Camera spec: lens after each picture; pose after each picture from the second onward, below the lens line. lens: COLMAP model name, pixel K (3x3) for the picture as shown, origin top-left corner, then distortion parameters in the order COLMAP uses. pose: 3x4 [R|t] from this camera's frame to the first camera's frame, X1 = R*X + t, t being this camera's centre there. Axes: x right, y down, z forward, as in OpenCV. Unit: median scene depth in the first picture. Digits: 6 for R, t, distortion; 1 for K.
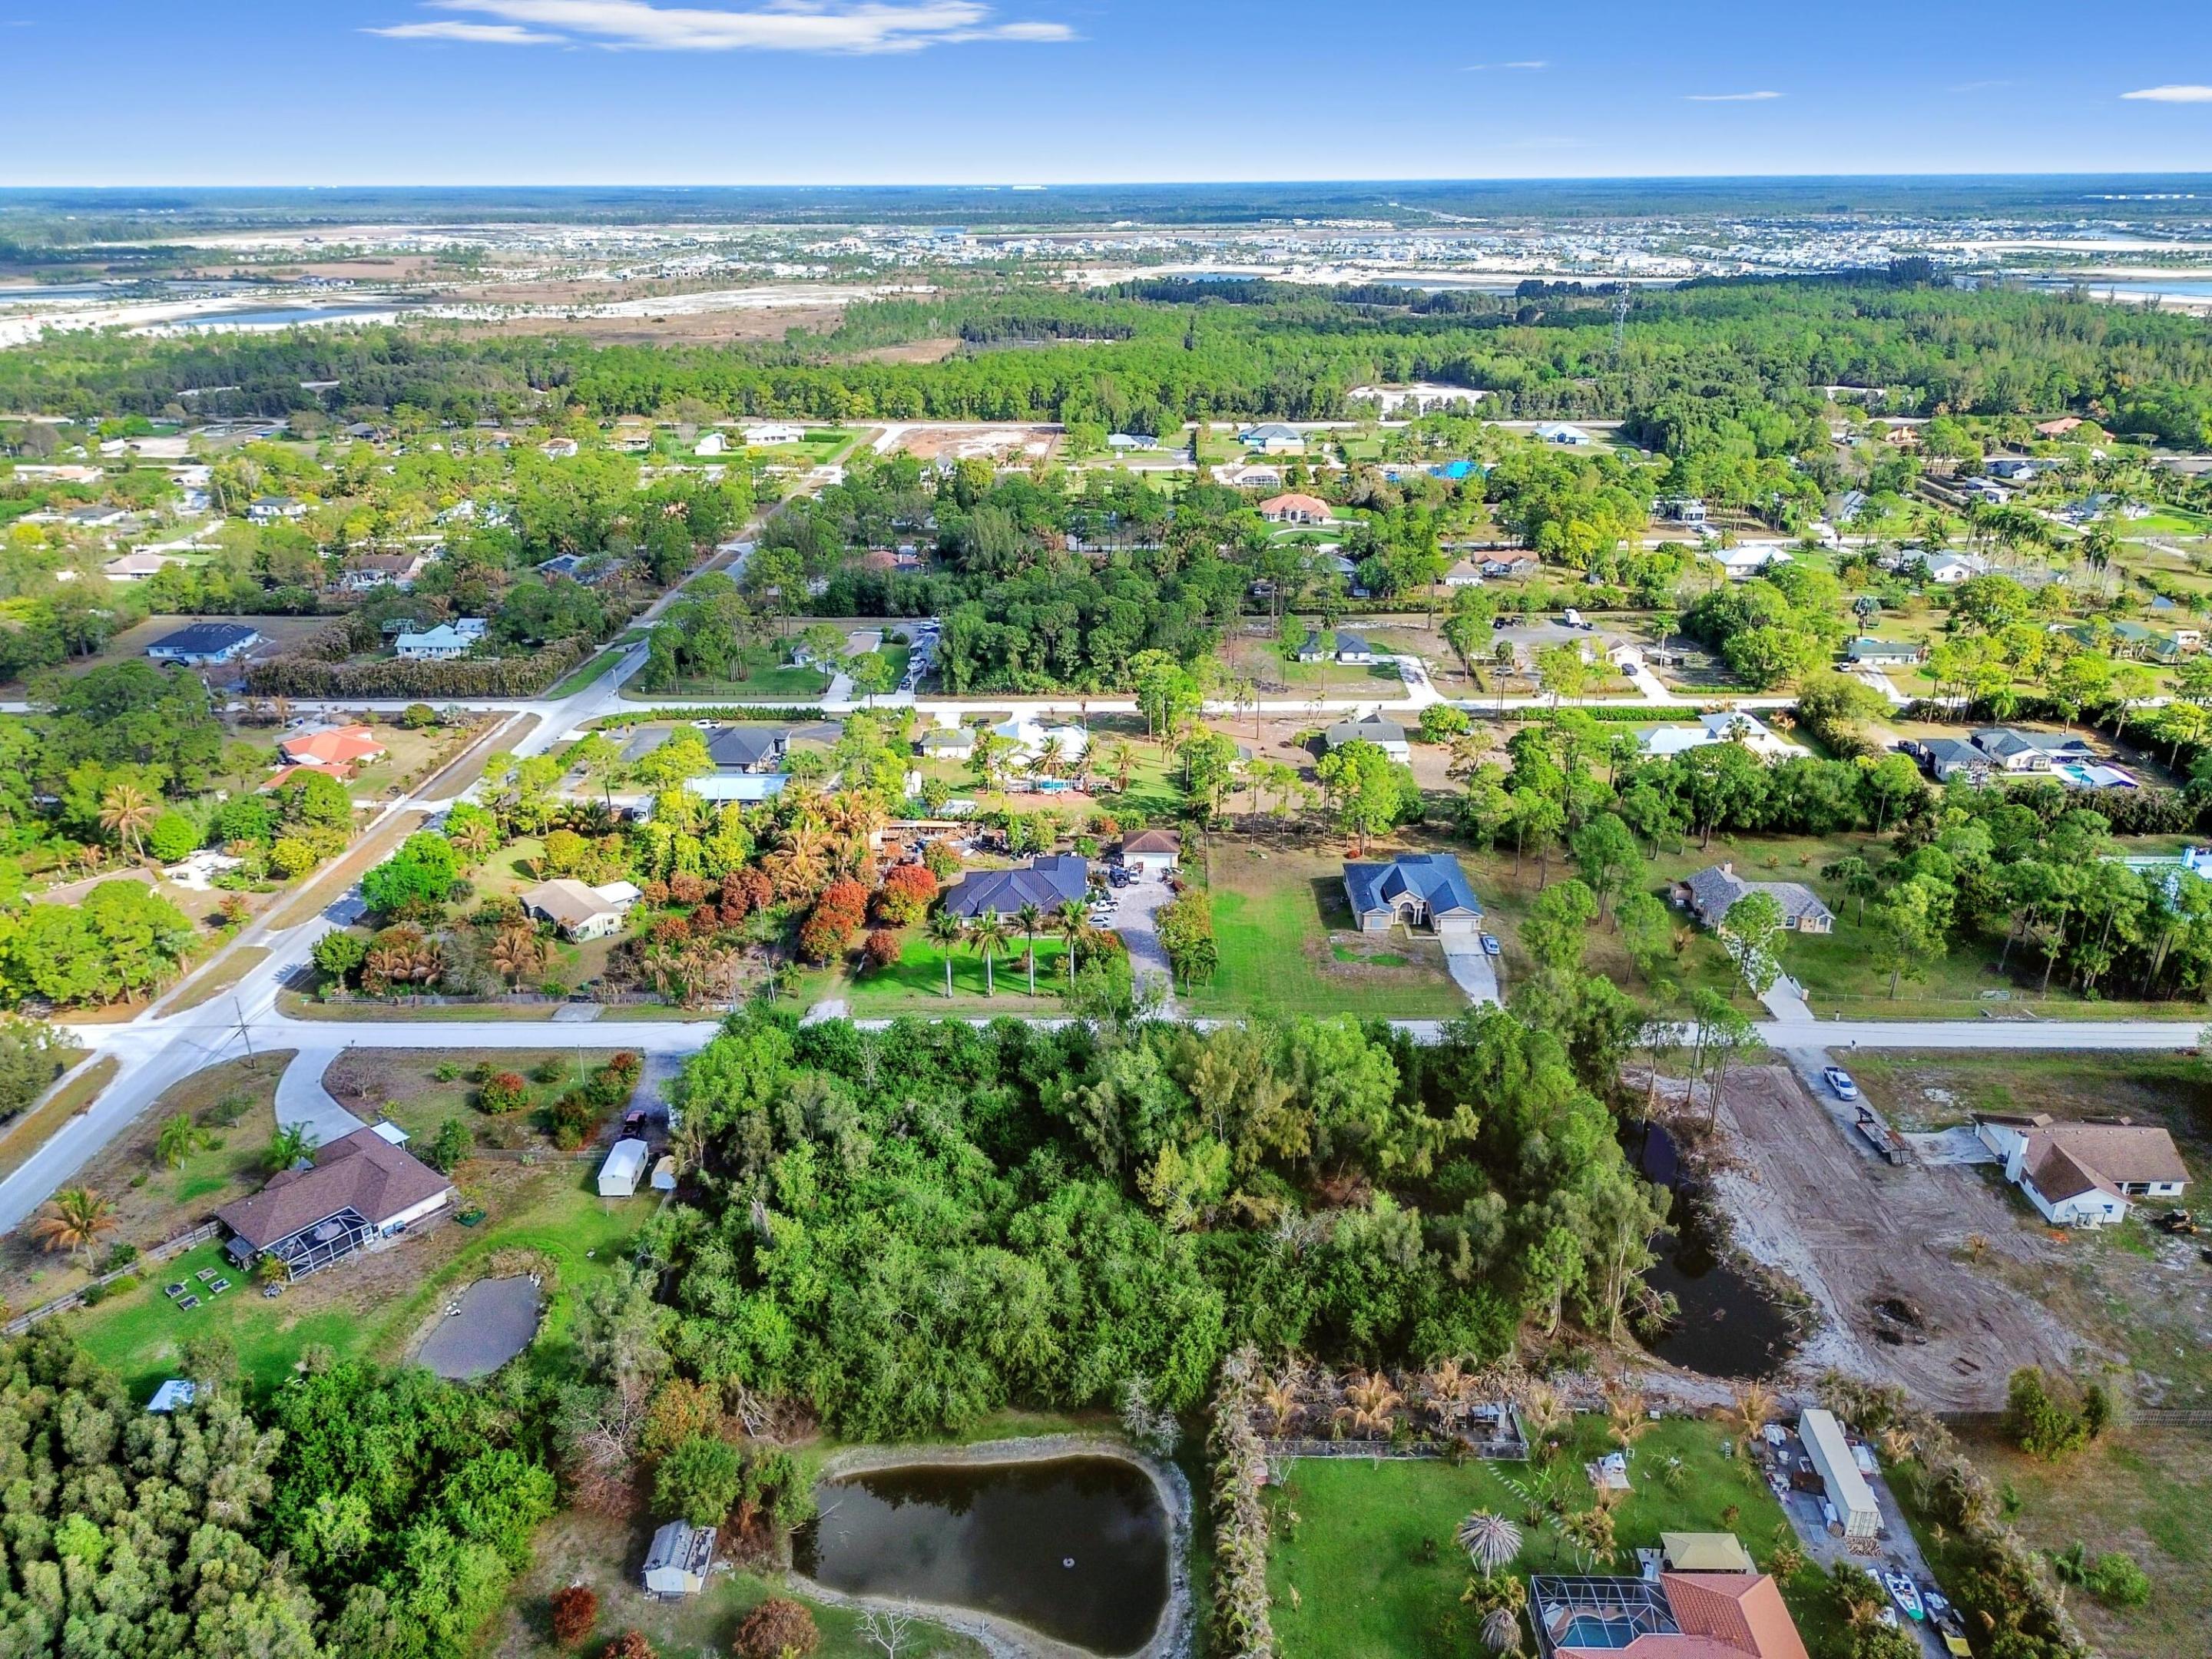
lens RADIAL K [[1566.1, 0, 1106.0], [0, 1566.1, 829.5], [0, 0, 1]] dist [0.058953, -0.060073]
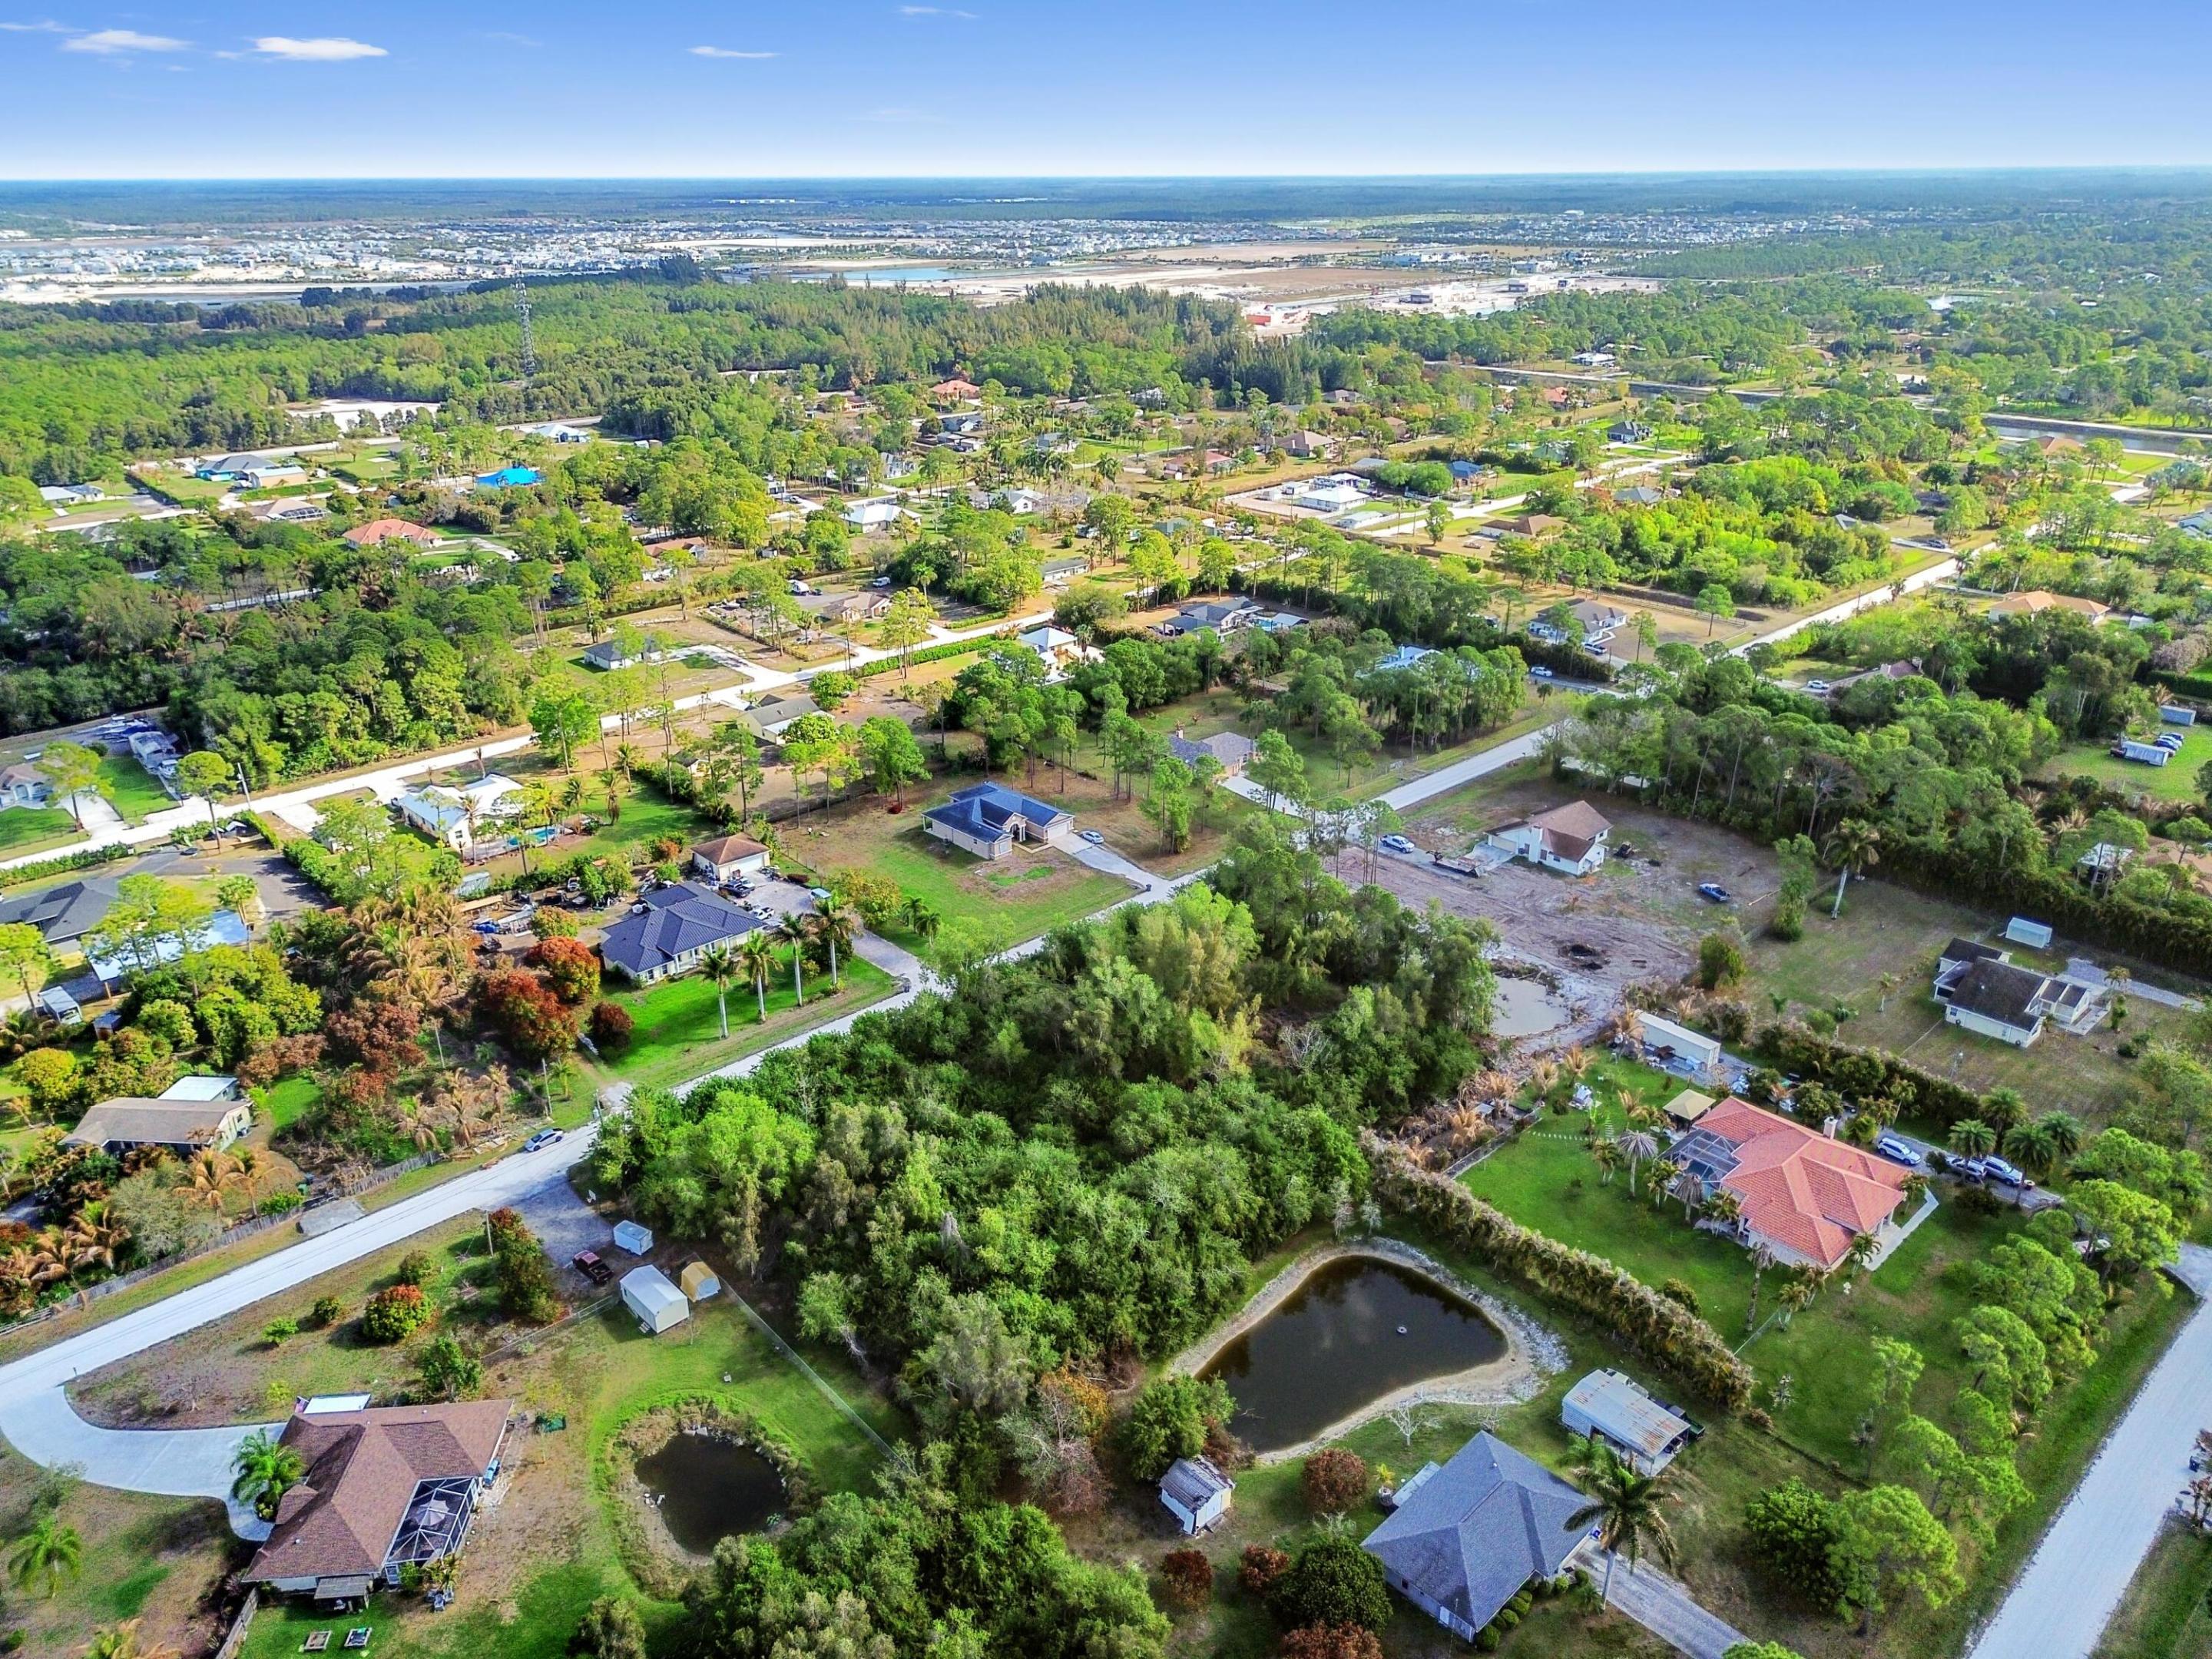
lens RADIAL K [[1566.1, 0, 1106.0], [0, 1566.1, 829.5], [0, 0, 1]] dist [0.058953, -0.060073]
pose [[0.719359, -0.266156, 0.641626, -0.340720], [0.268154, 0.958485, 0.096953, -0.028572], [-0.640793, 0.102310, 0.760866, 0.082011]]
